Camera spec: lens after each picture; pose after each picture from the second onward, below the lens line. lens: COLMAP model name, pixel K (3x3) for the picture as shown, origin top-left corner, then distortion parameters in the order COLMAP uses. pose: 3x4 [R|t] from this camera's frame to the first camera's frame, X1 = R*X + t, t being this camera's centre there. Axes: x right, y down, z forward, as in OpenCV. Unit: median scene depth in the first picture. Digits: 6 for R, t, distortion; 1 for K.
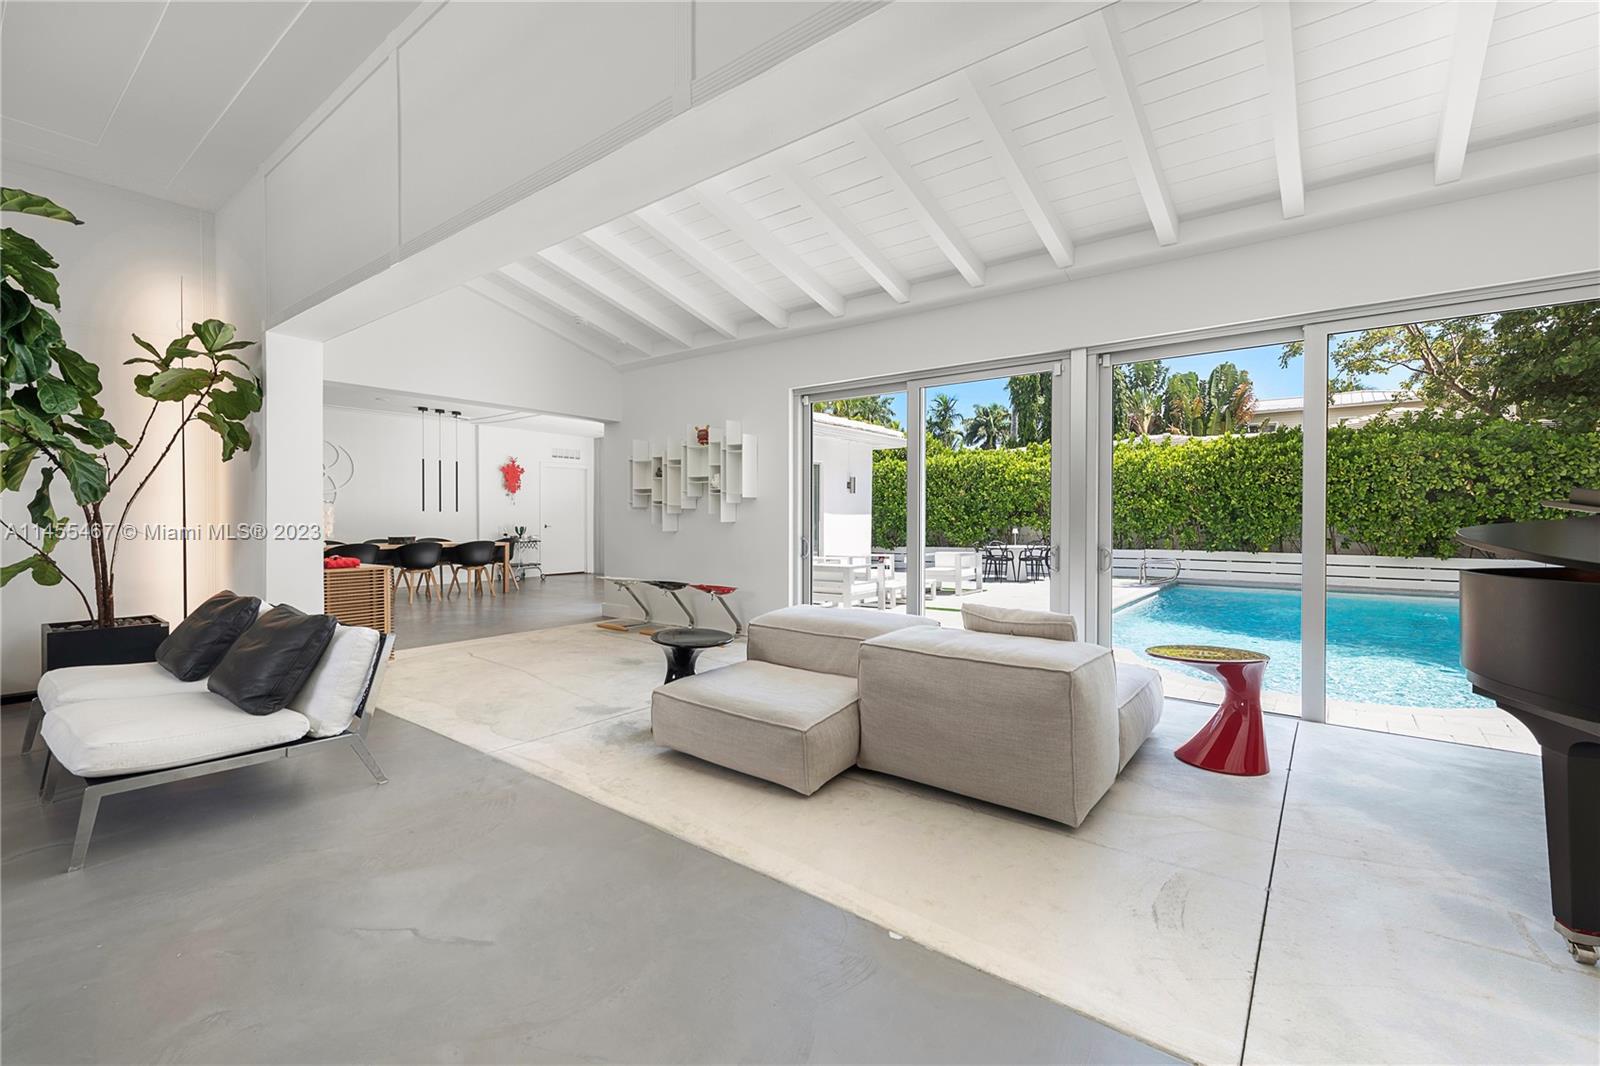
lens RADIAL K [[695.3, 0, 803.1], [0, 695.3, 517.9], [0, 0, 1]] dist [0.012982, -0.000051]
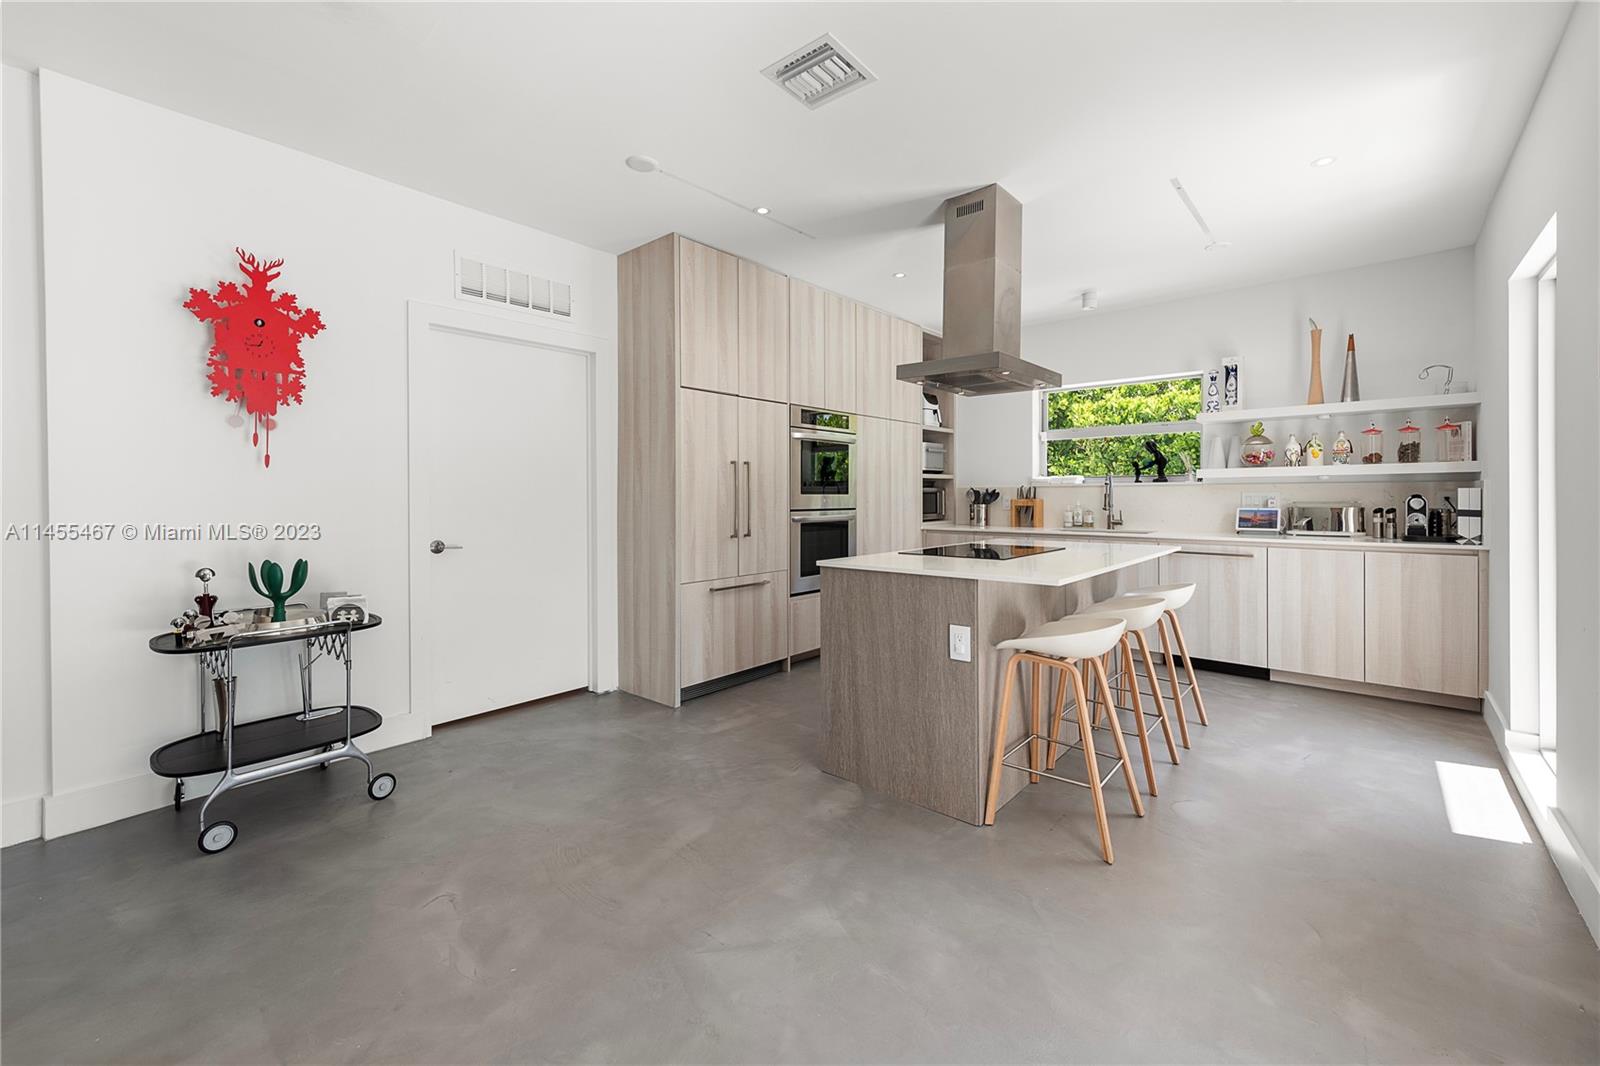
lens RADIAL K [[663.2, 0, 794.0], [0, 663.2, 491.2], [0, 0, 1]] dist [0.015432, -0.006328]
pose [[0.998279, -0.005727, -0.058367, -0.238458], [0.005338, 0.999963, -0.006818, -0.008009], [0.058403, 0.006494, 0.998272, 0.826163]]
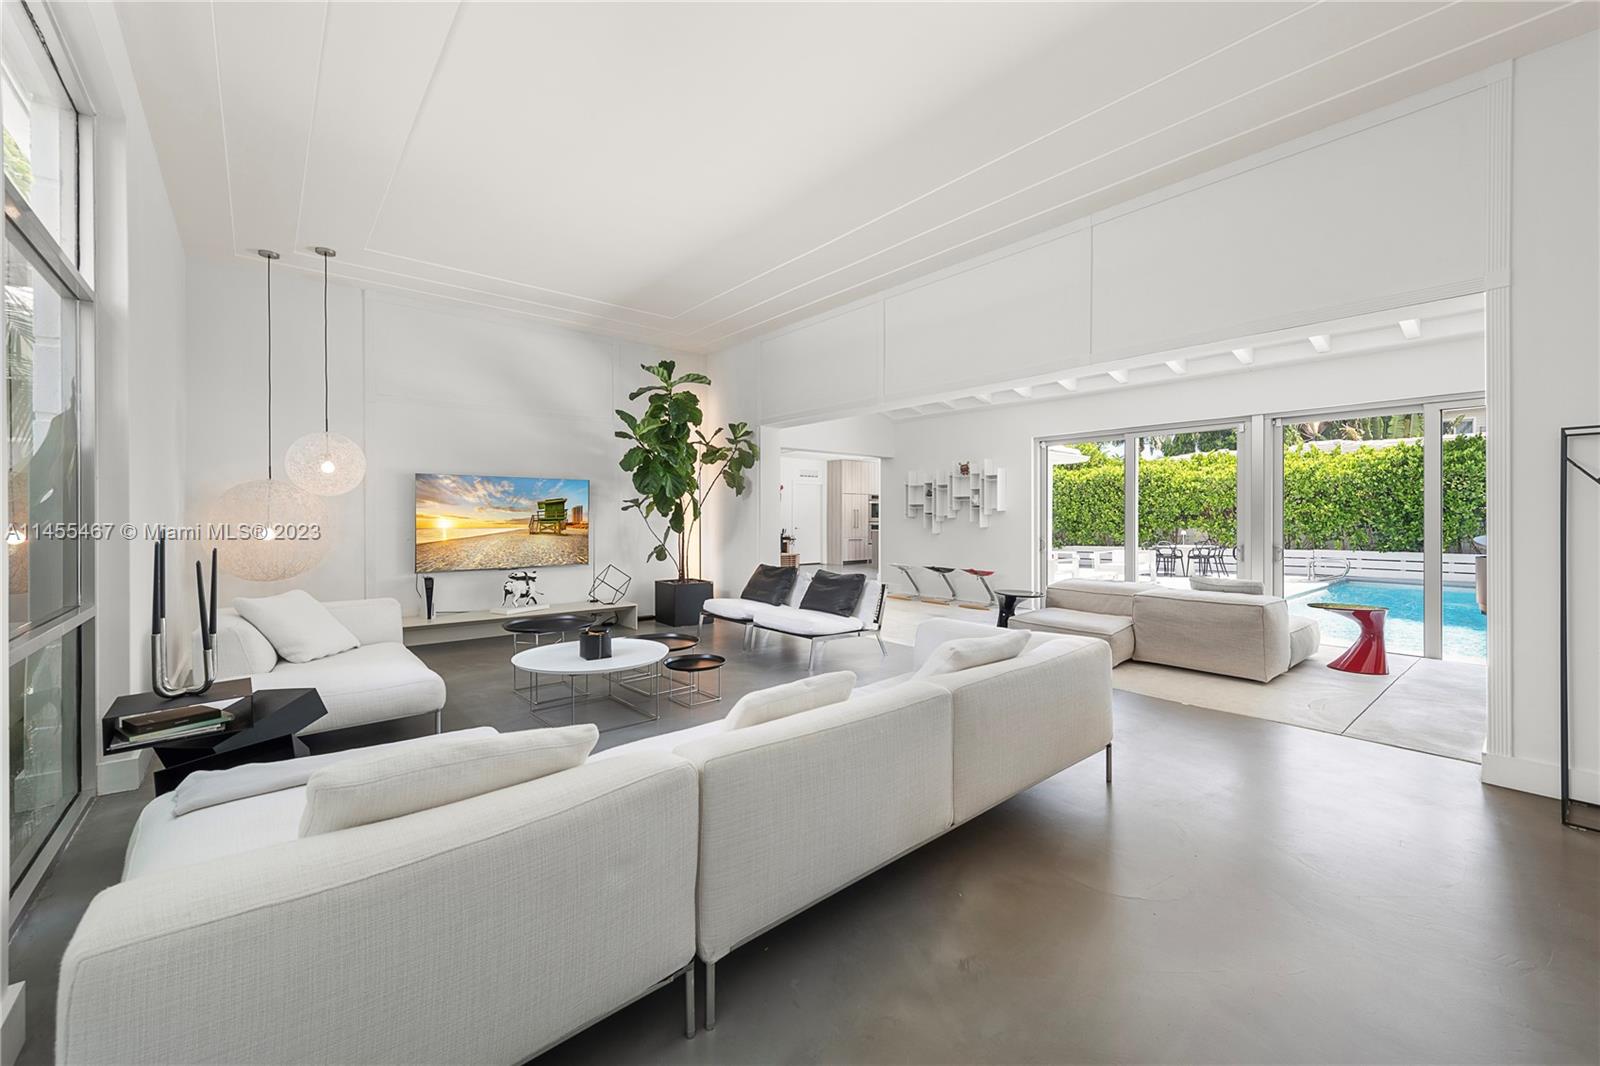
lens RADIAL K [[639.2, 0, 802.4], [0, 639.2, 515.9], [0, 0, 1]] dist [0.011640, -0.005809]
pose [[0.976008, -0.002876, -0.217717, -0.098105], [0.001961, 0.999988, -0.004421, -0.006772], [0.217727, 0.003889, 0.976002, -0.212063]]
